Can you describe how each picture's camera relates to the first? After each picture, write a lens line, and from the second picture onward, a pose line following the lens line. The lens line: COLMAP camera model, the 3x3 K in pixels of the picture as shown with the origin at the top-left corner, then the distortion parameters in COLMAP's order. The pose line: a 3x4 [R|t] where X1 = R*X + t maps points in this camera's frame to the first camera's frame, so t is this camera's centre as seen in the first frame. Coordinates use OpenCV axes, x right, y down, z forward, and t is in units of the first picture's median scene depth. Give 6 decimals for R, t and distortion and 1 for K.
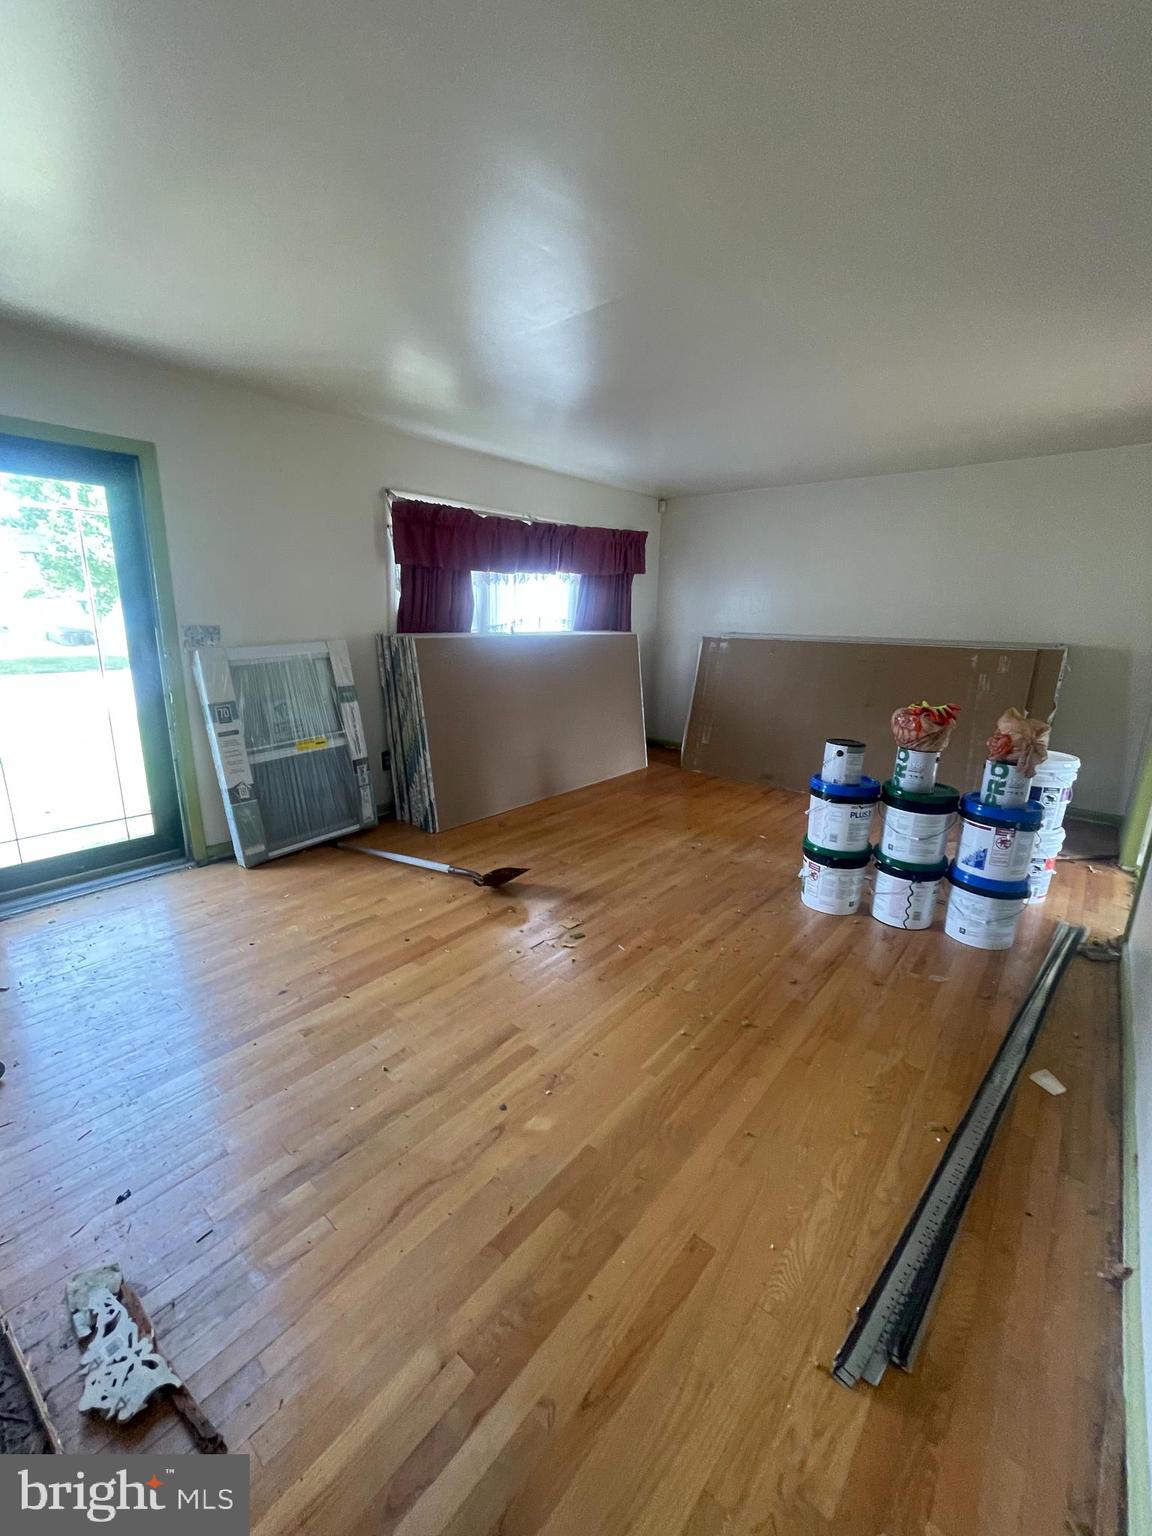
lens RADIAL K [[616.9, 0, 571.8], [0, 616.9, 764.9], [0, 0, 1]] dist [-0.002097, 0.000652]
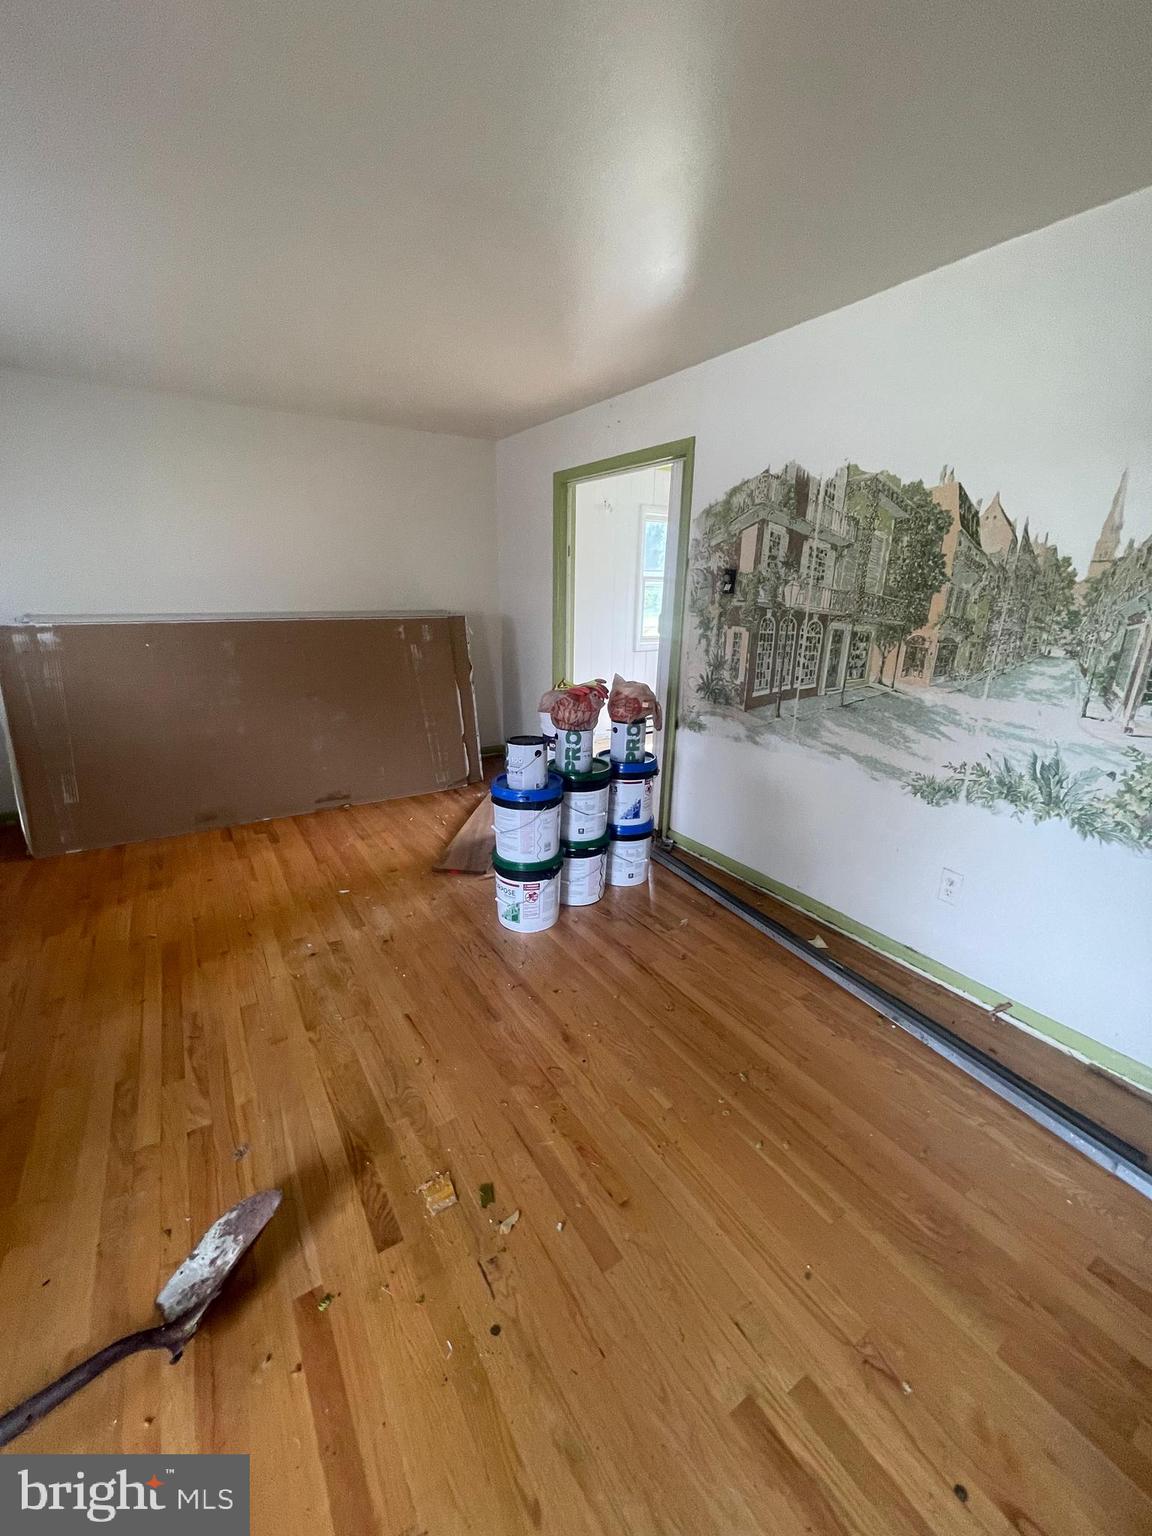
lens RADIAL K [[616.9, 0, 572.5], [0, 616.9, 763.6], [0, 0, 1]] dist [-0.002097, 0.000652]
pose [[0.294105, -0.275702, 0.915145, -0.259904], [0.221704, 0.951055, 0.215271, -0.135320], [-0.929704, 0.139579, 0.340834, 0.493443]]
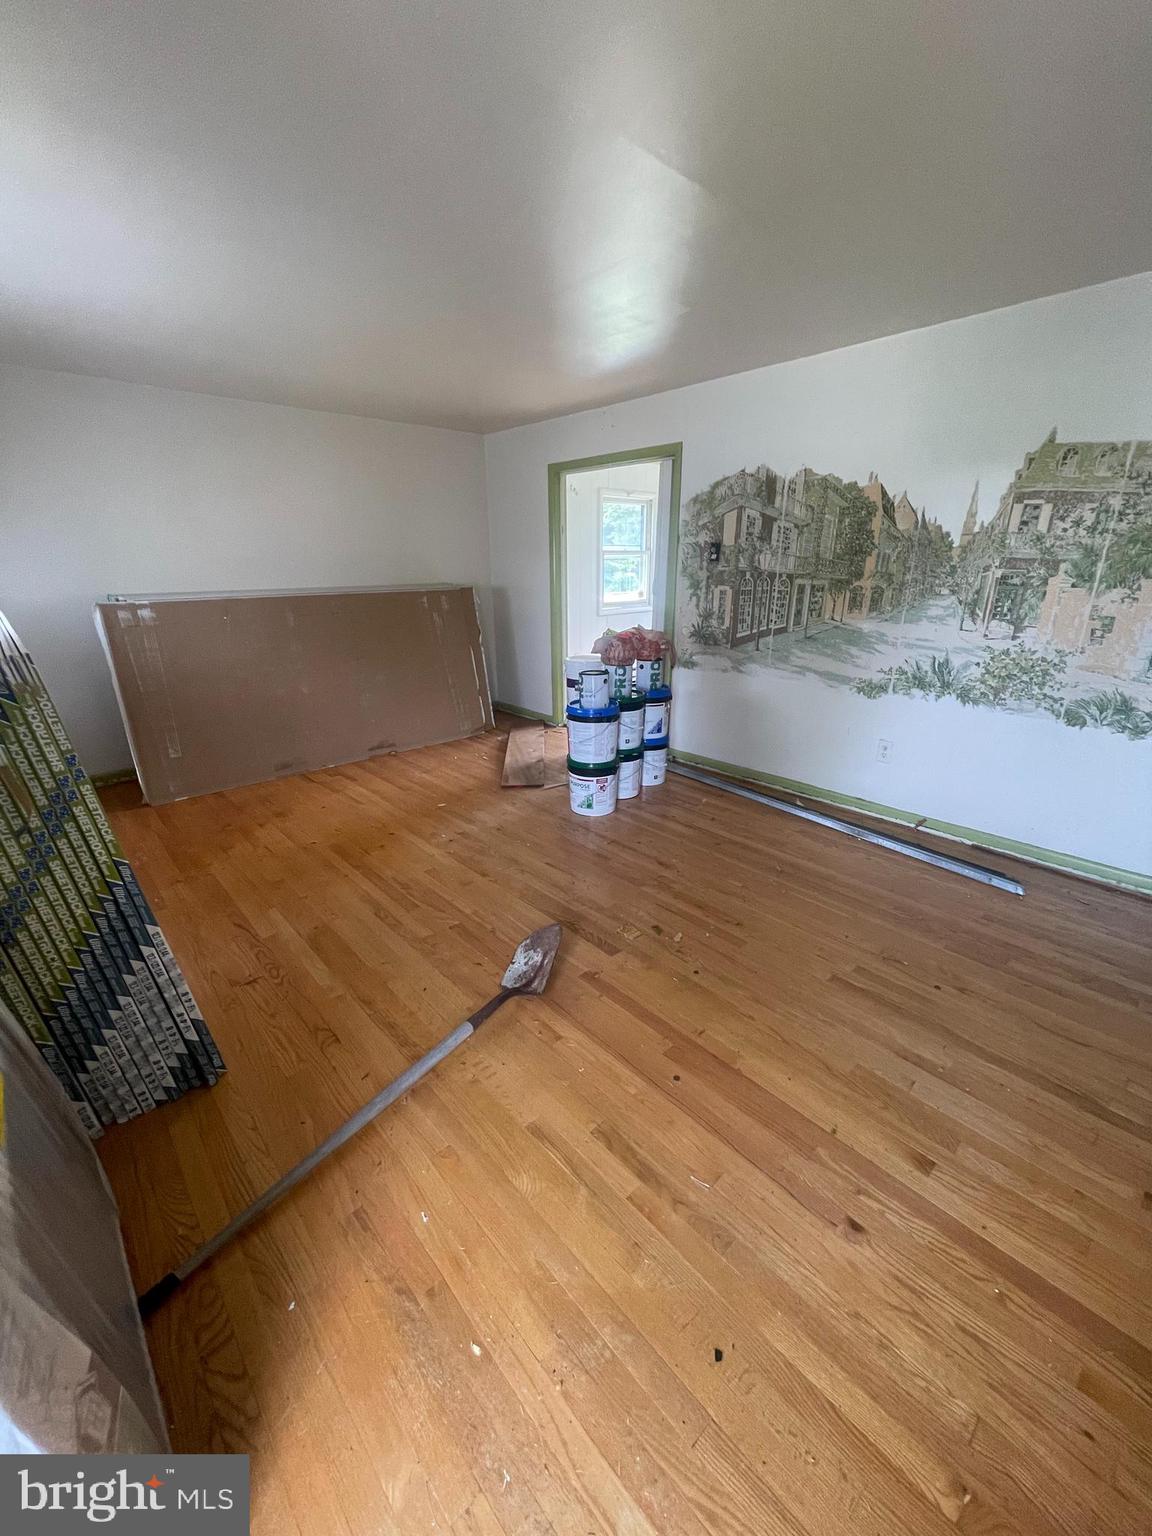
lens RADIAL K [[616.9, 0, 573.4], [0, 616.9, 762.0], [0, 0, 1]] dist [-0.002097, 0.000652]
pose [[0.124254, -0.322071, 0.938526, -0.554918], [0.248425, 0.925829, 0.284824, -0.170666], [-0.960649, 0.197763, 0.195049, 0.640416]]
